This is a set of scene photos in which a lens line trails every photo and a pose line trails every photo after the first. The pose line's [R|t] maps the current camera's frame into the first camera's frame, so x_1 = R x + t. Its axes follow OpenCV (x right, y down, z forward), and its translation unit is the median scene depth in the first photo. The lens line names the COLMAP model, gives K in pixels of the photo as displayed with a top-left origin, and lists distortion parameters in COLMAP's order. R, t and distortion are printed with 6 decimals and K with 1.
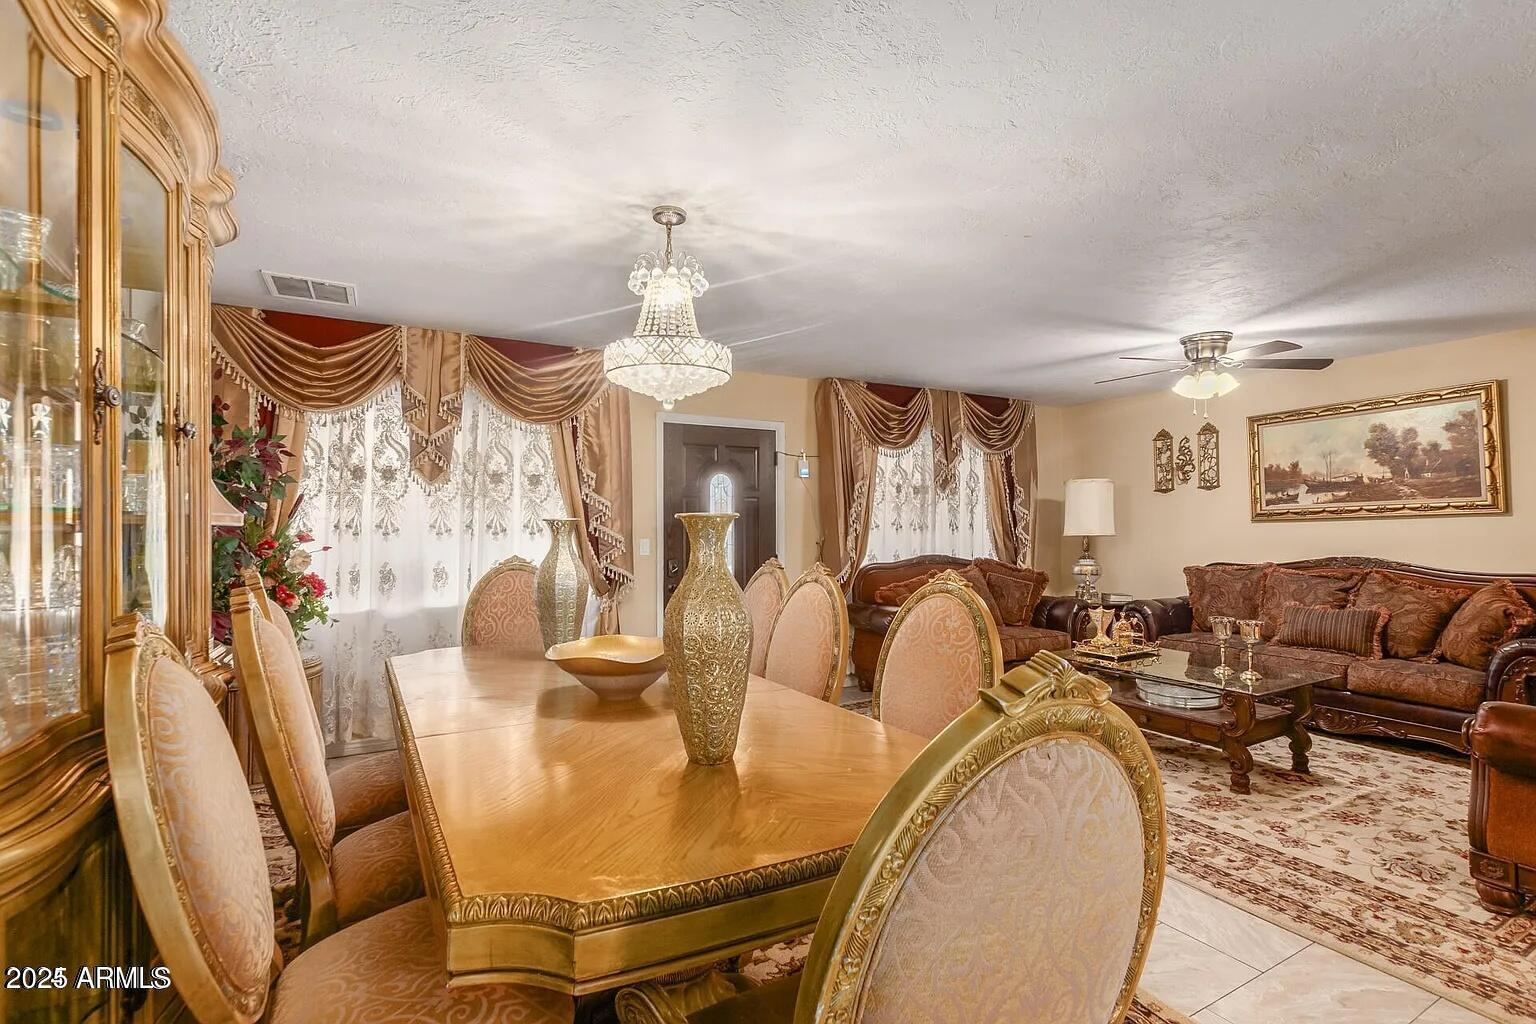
lens RADIAL K [[707.6, 0, 768.0], [0, 707.6, 512.0], [0, 0, 1]] dist [-0.001564, -0.000929]
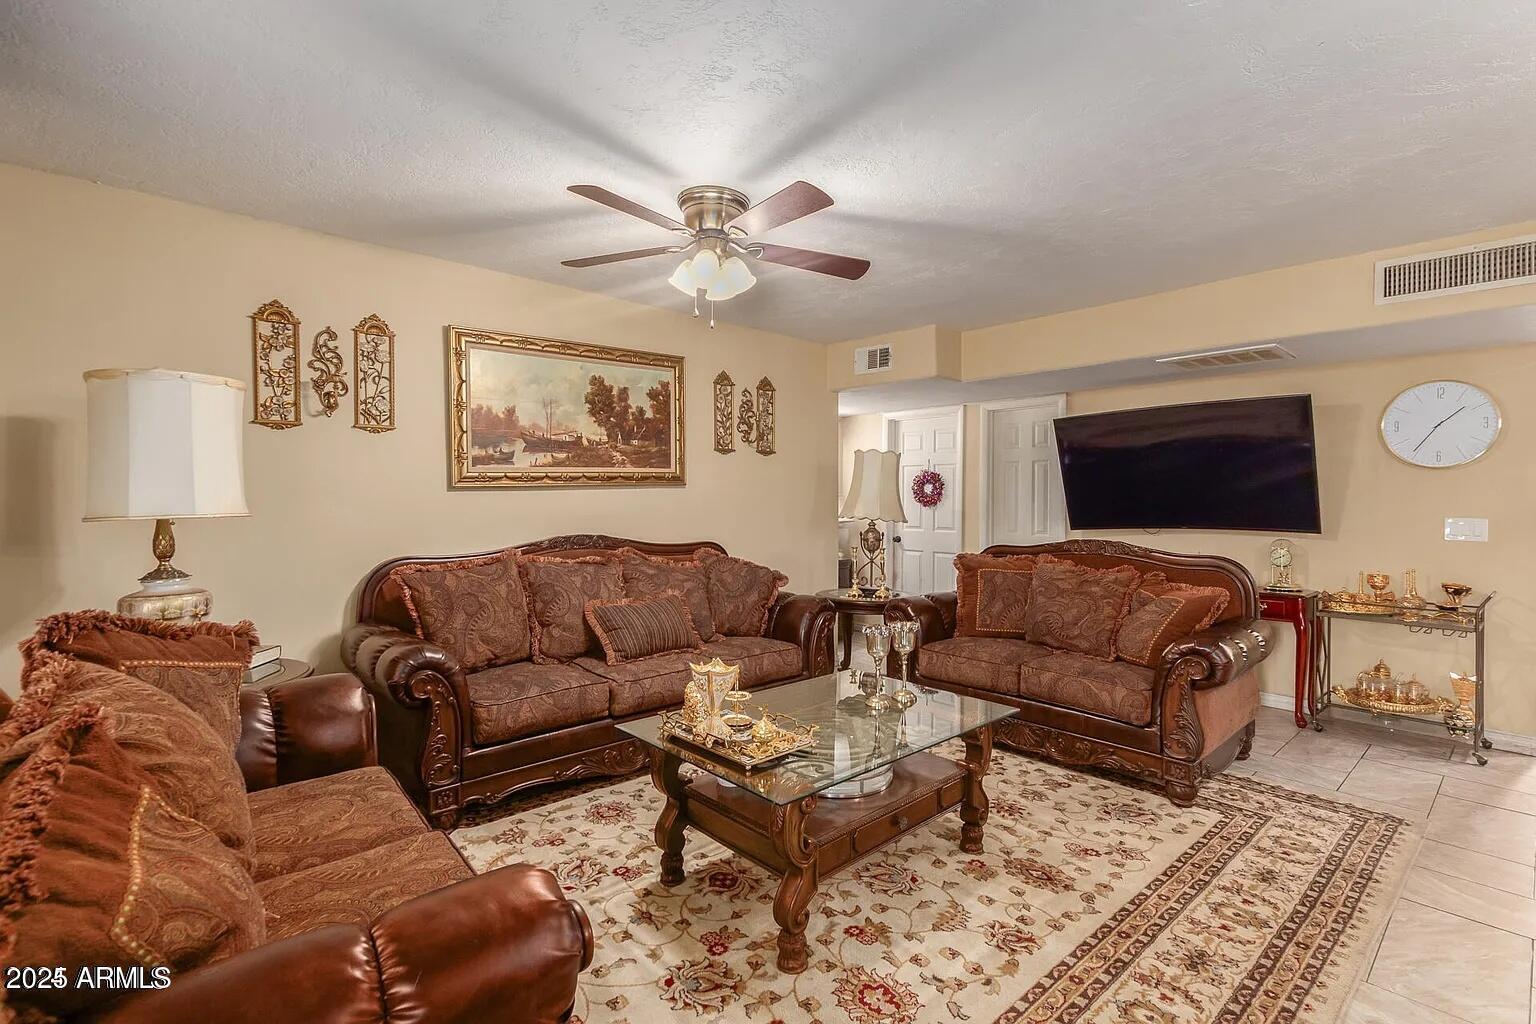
lens RADIAL K [[707.6, 0, 768.0], [0, 707.6, 512.0], [0, 0, 1]] dist [-0.001564, -0.000929]
pose [[-0.222887, -0.011644, 0.974775, -0.005544], [-0.019305, 0.999785, 0.007528, 0.023580], [-0.974653, -0.017140, -0.223064, 0.856836]]
